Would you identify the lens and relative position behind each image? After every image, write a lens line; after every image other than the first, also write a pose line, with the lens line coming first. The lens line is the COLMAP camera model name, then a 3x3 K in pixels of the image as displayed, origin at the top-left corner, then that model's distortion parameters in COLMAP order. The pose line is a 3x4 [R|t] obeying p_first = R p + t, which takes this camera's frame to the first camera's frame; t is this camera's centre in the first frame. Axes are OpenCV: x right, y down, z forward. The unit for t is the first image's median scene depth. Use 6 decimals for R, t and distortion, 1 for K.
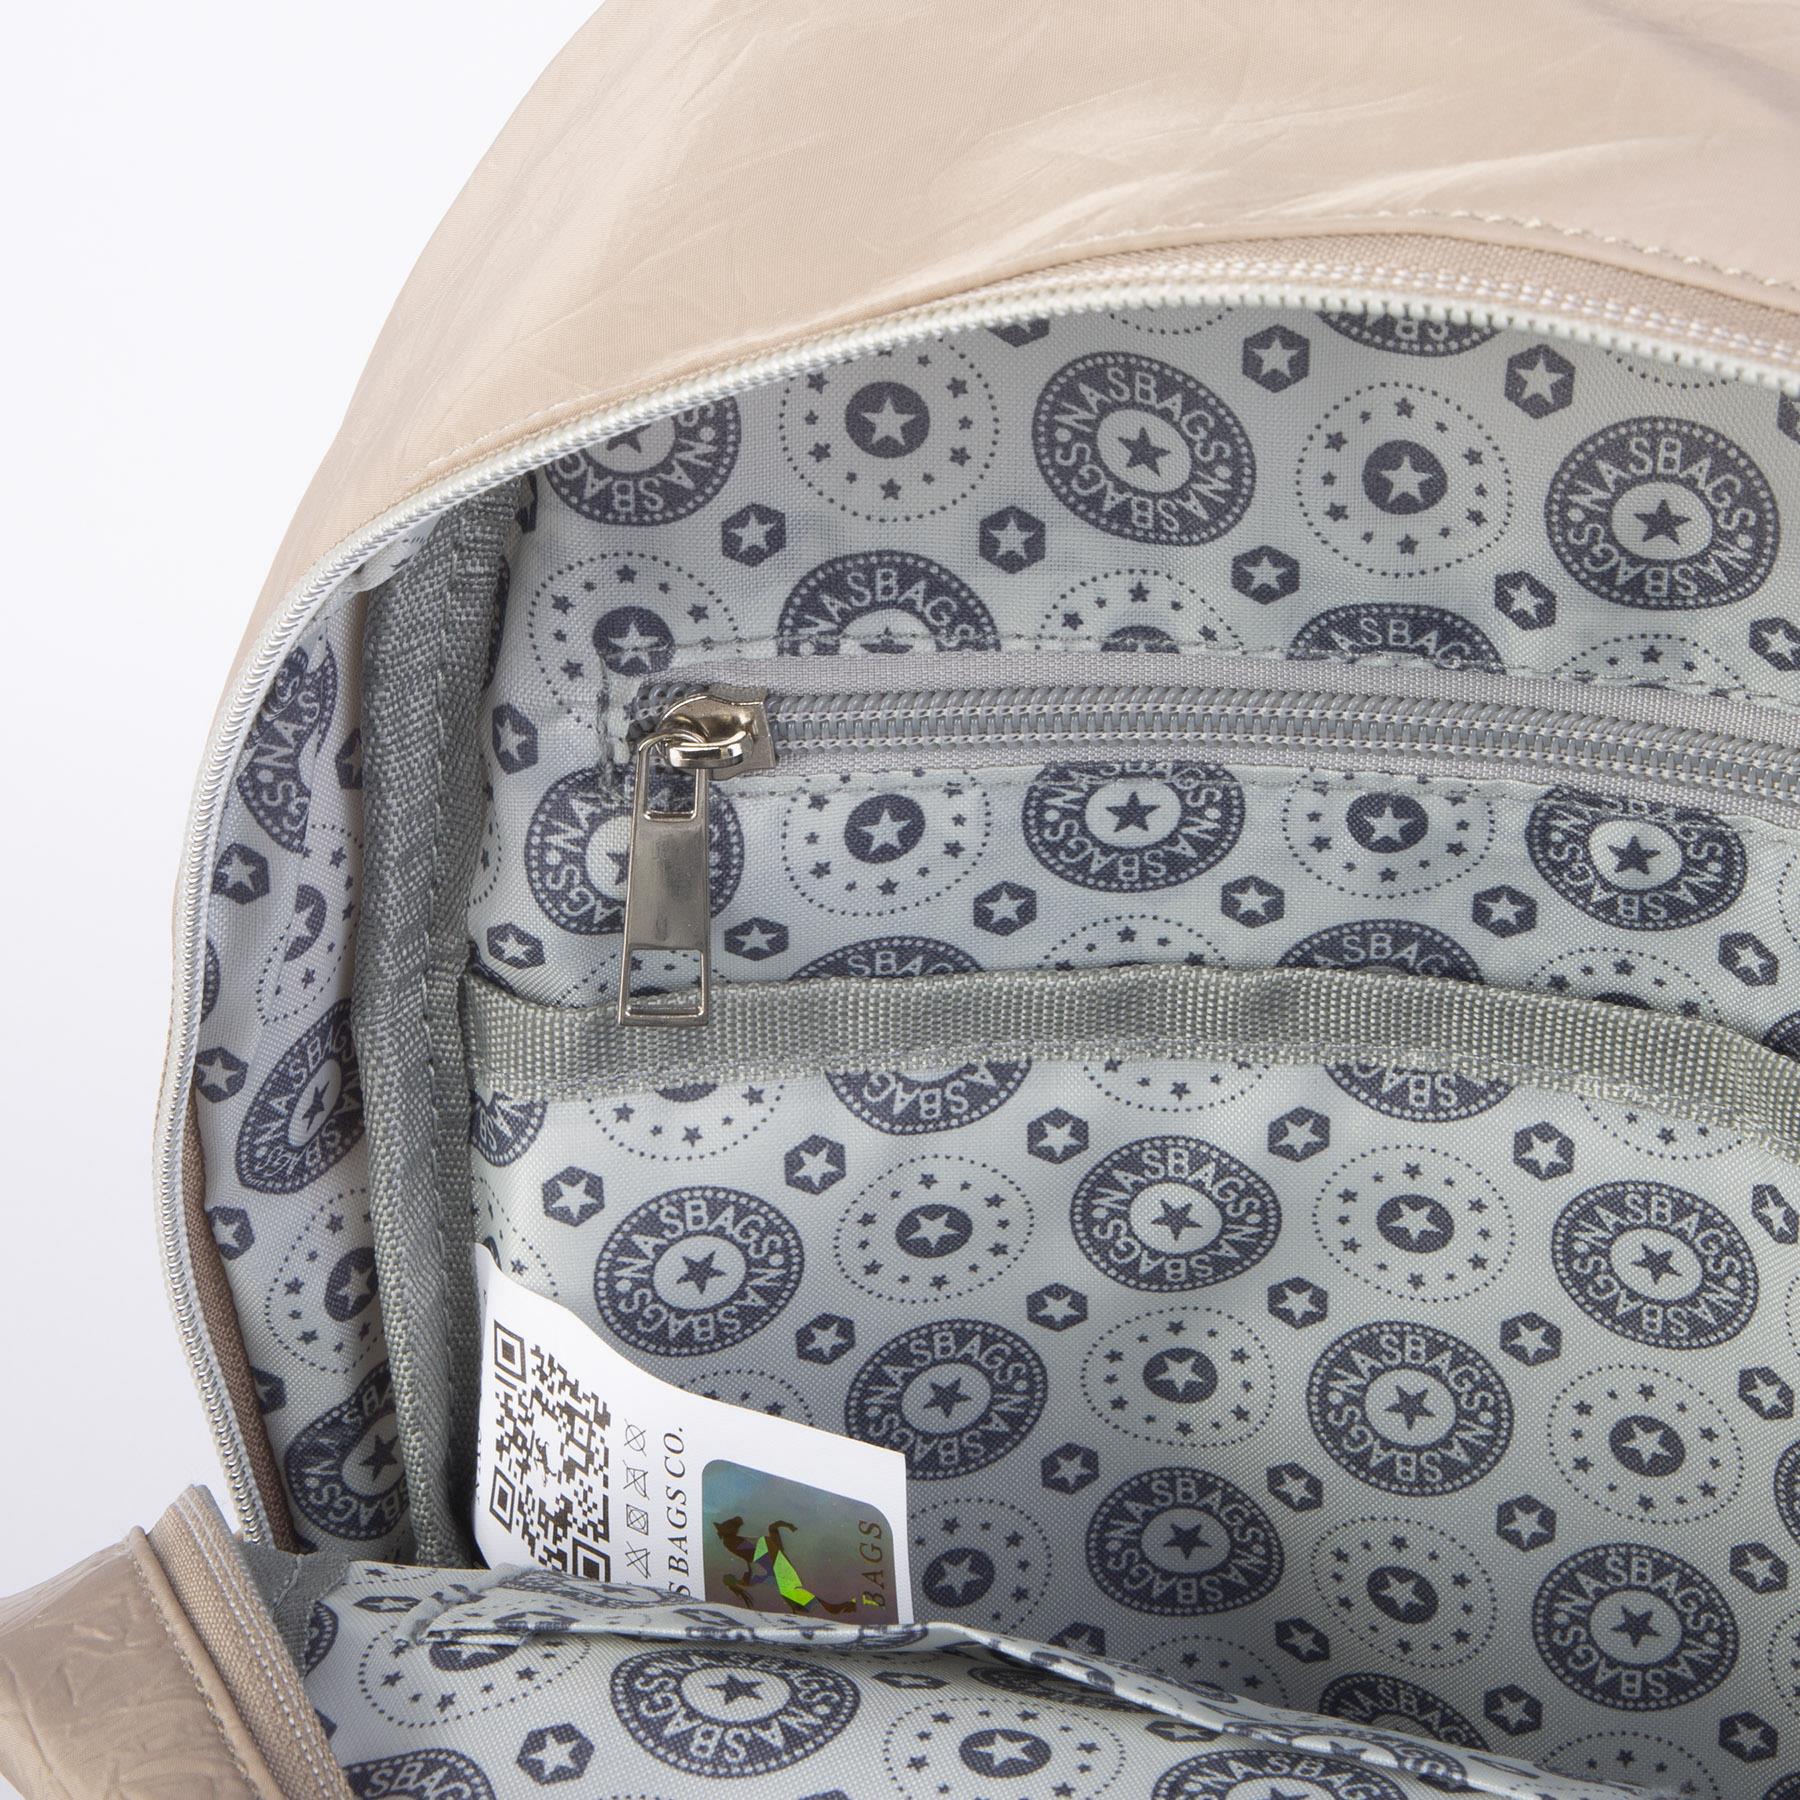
lens RADIAL K [[3727.7, 0, 900.0], [0, 3727.7, 900.0], [0, 0, 1]] dist [0.090546, 0.221355]
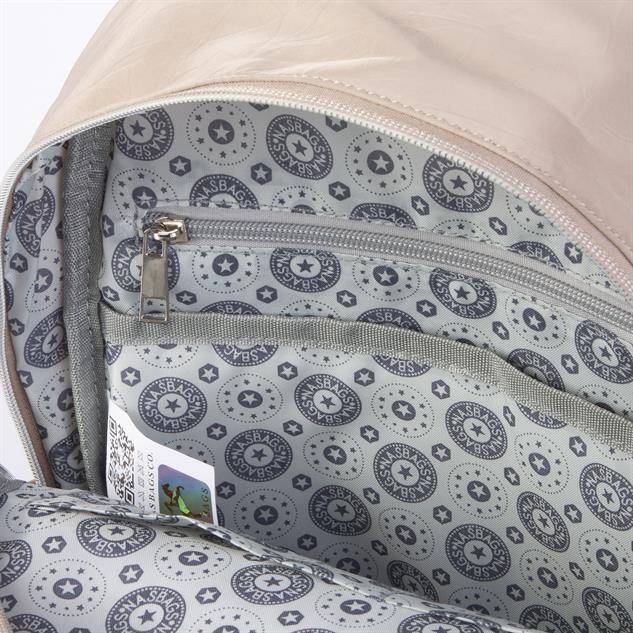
lens RADIAL K [[1310.9, 0, 316.5], [0, 1310.9, 316.5], [0, 0, 1]] dist [0.090546, 0.221355]
pose [[0.990261, 0.083216, -0.111620, 0.190246], [-0.081964, 0.996511, 0.015771, -0.000004], [0.112543, -0.006469, 0.993626, -0.065720]]
